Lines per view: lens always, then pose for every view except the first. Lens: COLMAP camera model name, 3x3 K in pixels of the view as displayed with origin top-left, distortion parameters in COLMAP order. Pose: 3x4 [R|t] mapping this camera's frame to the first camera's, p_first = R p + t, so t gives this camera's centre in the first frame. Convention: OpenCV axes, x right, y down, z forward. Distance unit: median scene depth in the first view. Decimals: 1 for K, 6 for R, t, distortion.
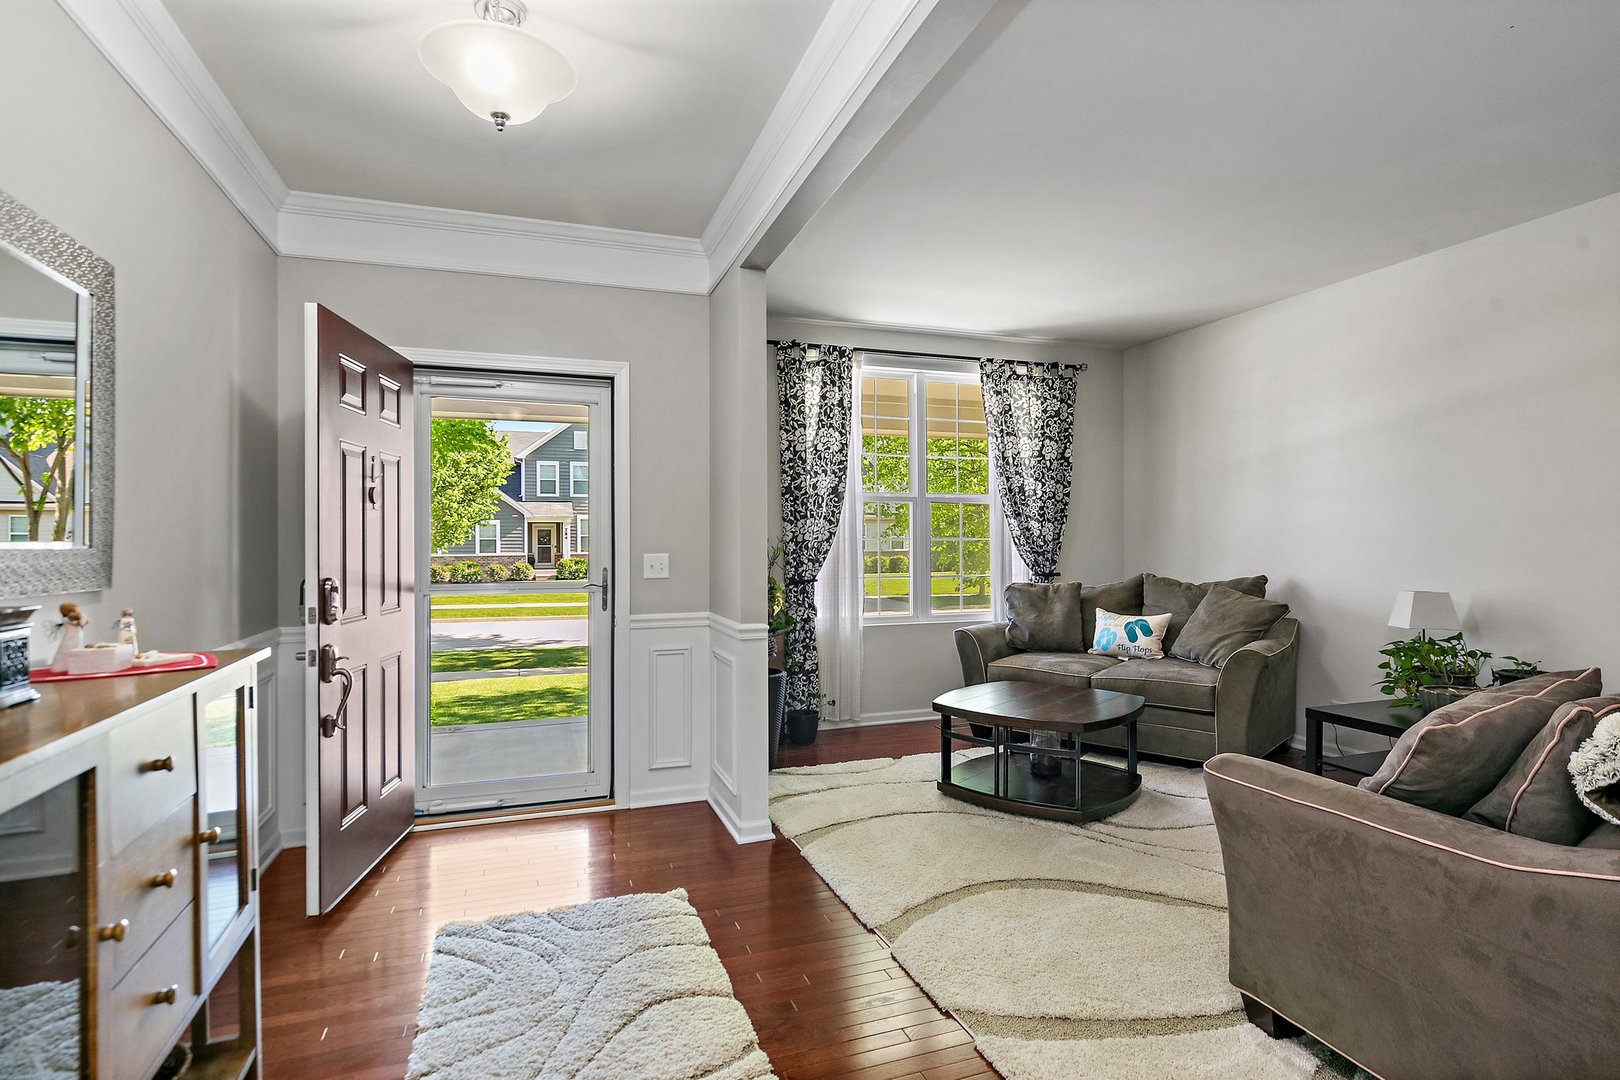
lens RADIAL K [[845.3, 0, 810.0], [0, 845.3, 540.0], [0, 0, 1]] dist [0.016100, -0.012753]
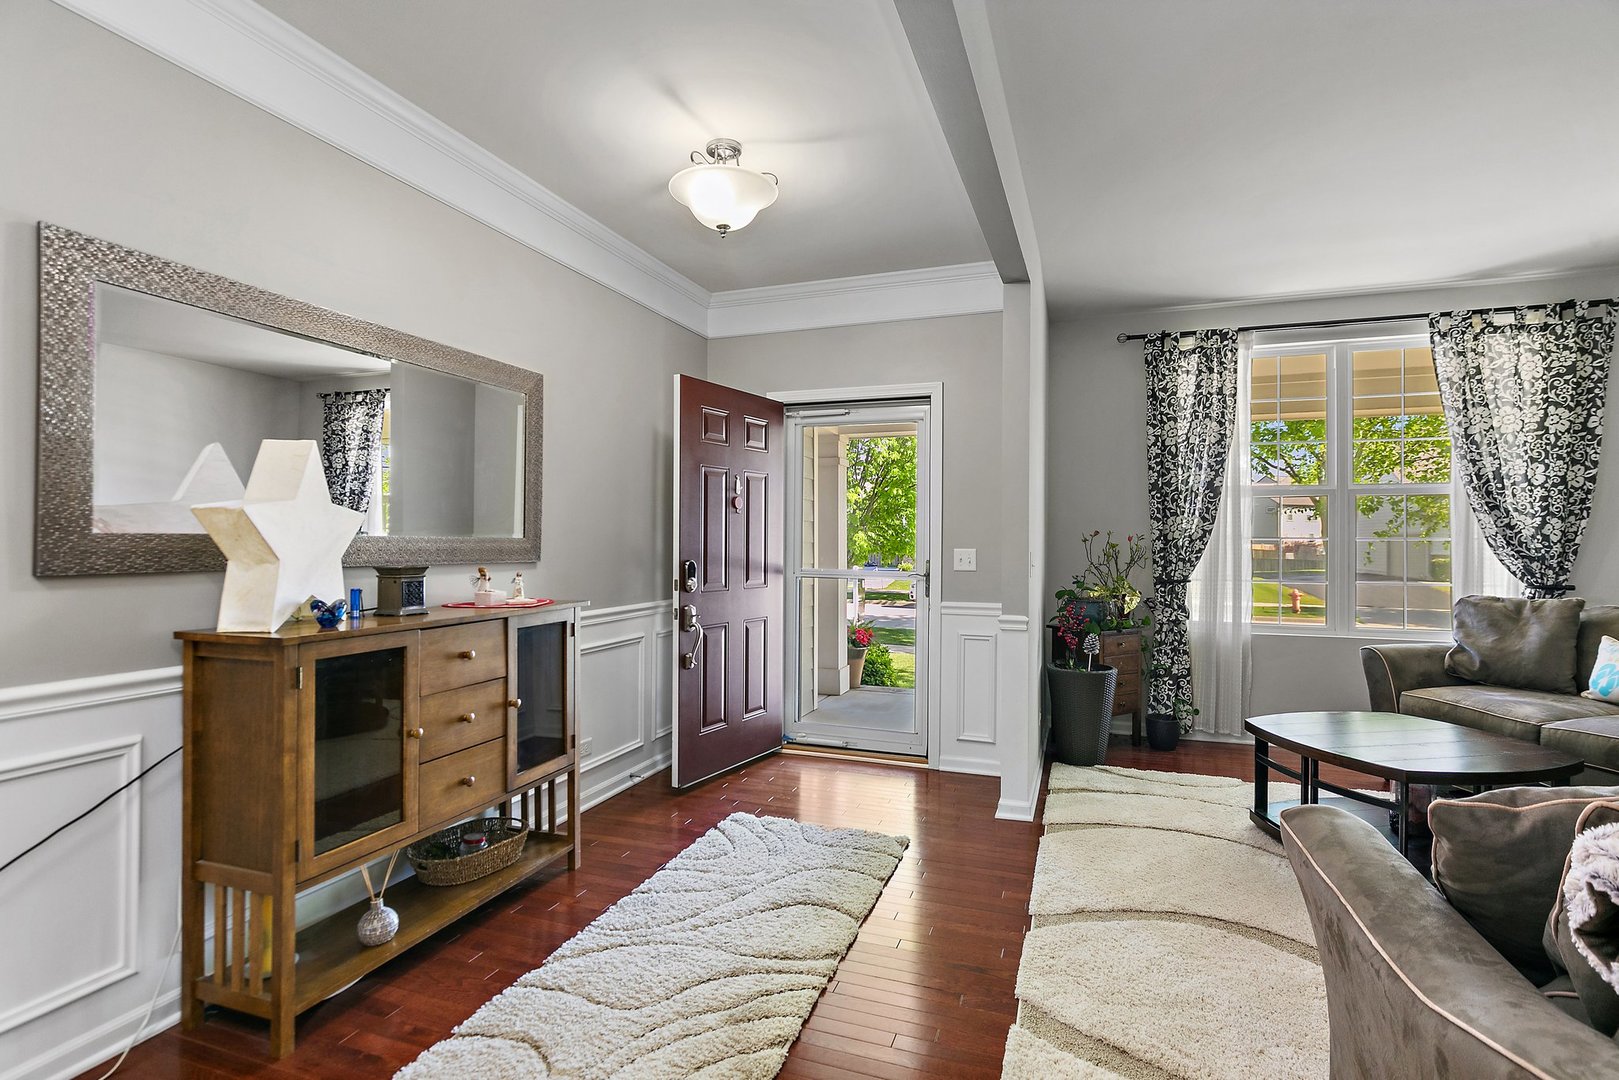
lens RADIAL K [[793.8, 0, 809.5], [0, 793.8, 540.0], [0, 0, 1]] dist [0.000430, -0.000446]
pose [[0.763531, 0.009236, -0.645705, 0.256758], [-0.007381, 0.999957, 0.005575, 0.000053], [0.645729, 0.000509, 0.763567, 0.047659]]
